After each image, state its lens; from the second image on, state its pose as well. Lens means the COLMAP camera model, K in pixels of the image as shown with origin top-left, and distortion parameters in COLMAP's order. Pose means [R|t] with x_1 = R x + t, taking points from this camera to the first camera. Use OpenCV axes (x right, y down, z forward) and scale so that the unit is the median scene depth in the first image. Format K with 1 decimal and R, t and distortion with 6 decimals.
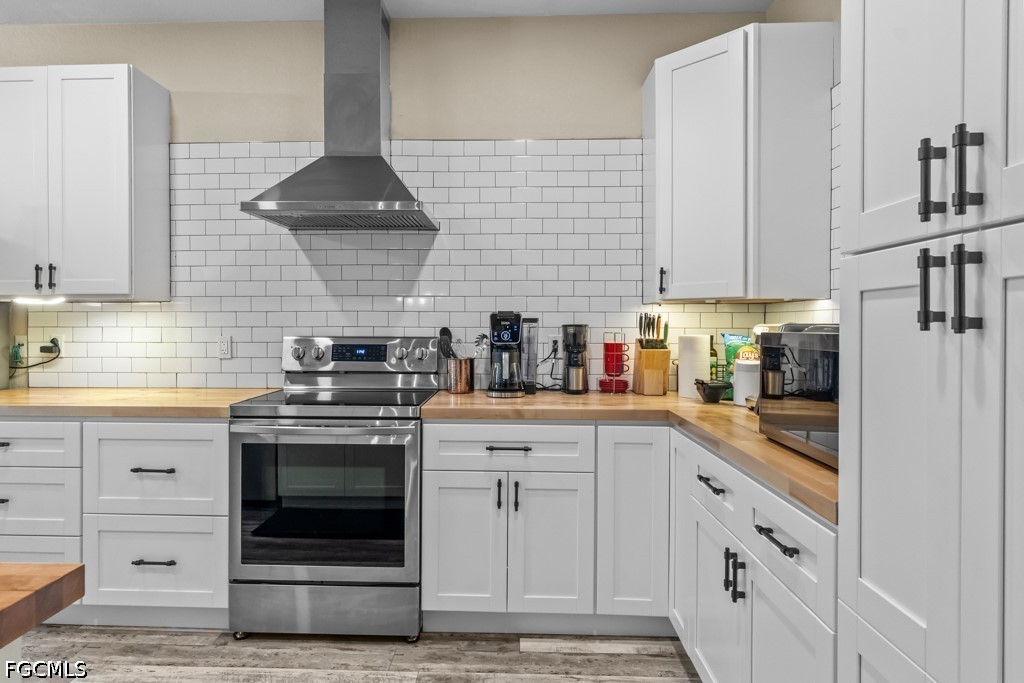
lens RADIAL K [[591.7, 0, 510.5], [0, 591.7, 337.7], [0, 0, 1]] dist [0.001599, -0.001192]
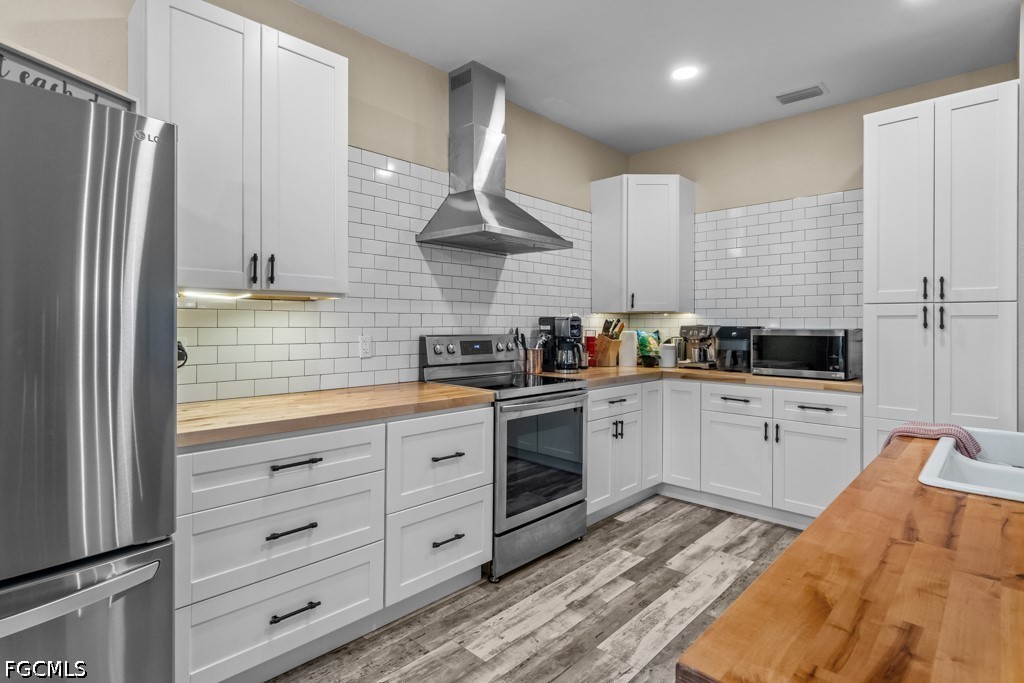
lens RADIAL K [[497.5, 0, 509.5], [0, 497.5, 332.3], [0, 0, 1]] dist [0.001551, -0.000055]
pose [[0.680317, -0.009067, 0.732862, -1.190529], [0.013208, 0.999913, 0.000110, -0.007397], [-0.732799, 0.009605, 0.680377, 0.276463]]
